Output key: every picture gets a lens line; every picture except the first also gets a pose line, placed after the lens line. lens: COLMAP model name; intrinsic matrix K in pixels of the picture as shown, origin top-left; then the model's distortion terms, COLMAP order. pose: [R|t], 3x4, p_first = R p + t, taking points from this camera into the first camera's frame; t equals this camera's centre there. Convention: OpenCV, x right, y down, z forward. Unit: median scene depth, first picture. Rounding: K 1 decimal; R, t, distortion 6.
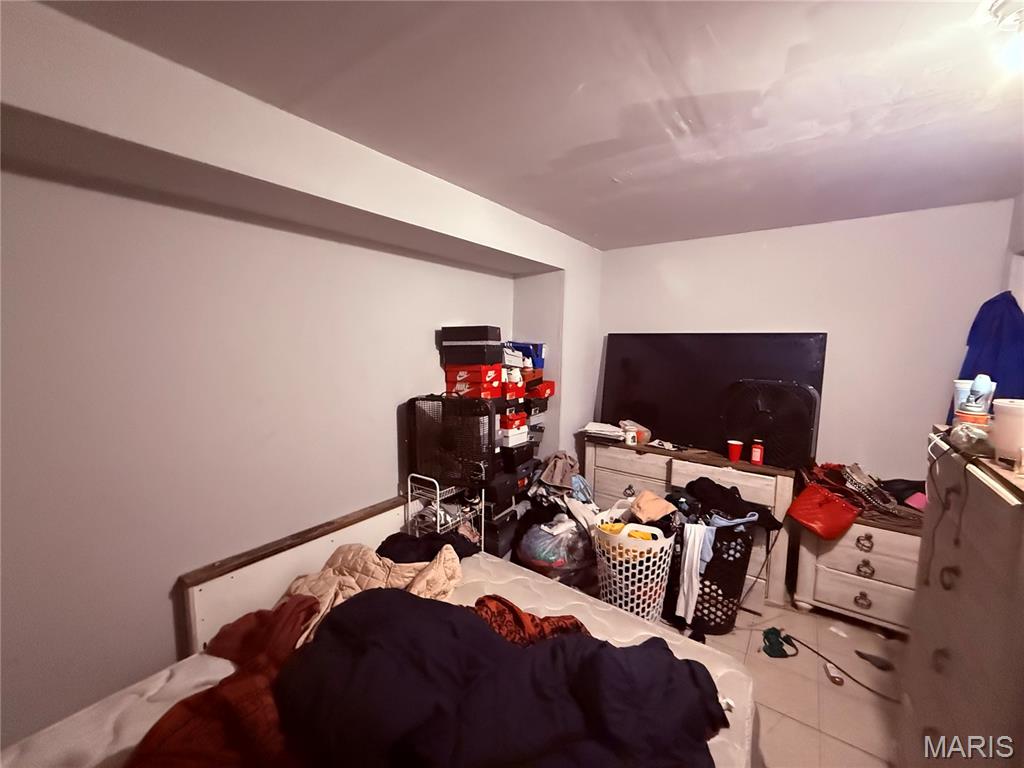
lens RADIAL K [[410.7, 0, 508.5], [0, 410.7, 383.9], [0, 0, 1]] dist [0.006692, -0.000188]
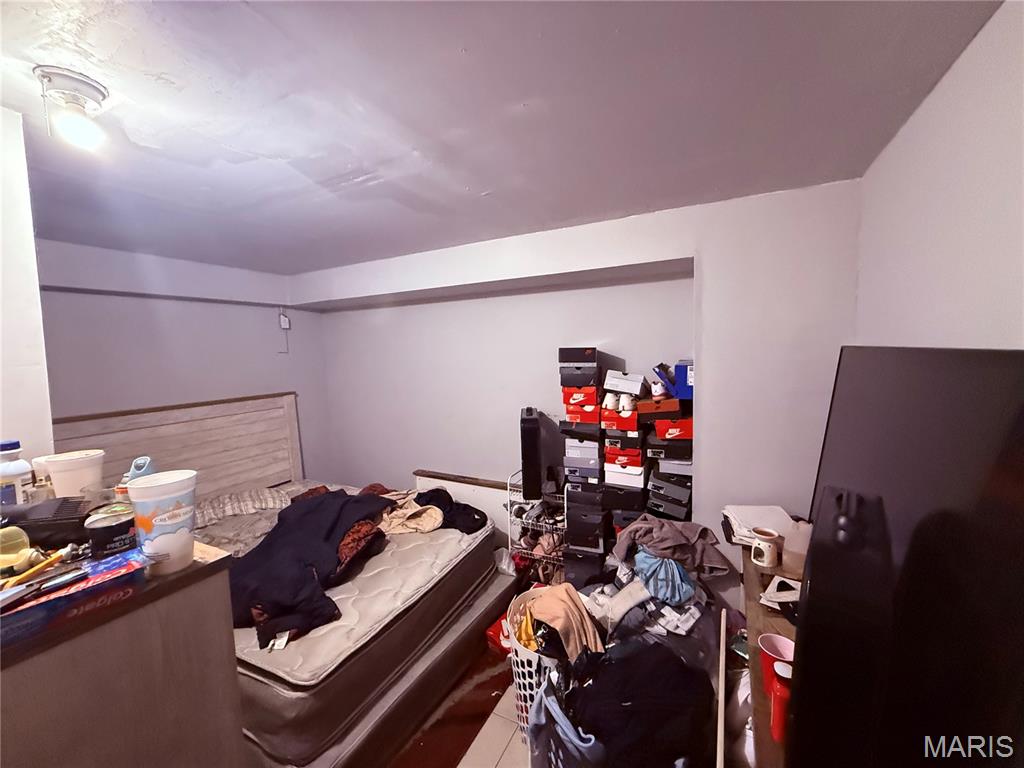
lens RADIAL K [[410.7, 0, 508.5], [0, 410.7, 383.9], [0, 0, 1]] dist [0.006692, -0.000188]
pose [[0.138300, 0.068884, -0.987992, 0.867668], [-0.077423, 0.995277, 0.058554, -0.096457], [0.987360, 0.068395, 0.142980, 0.689105]]
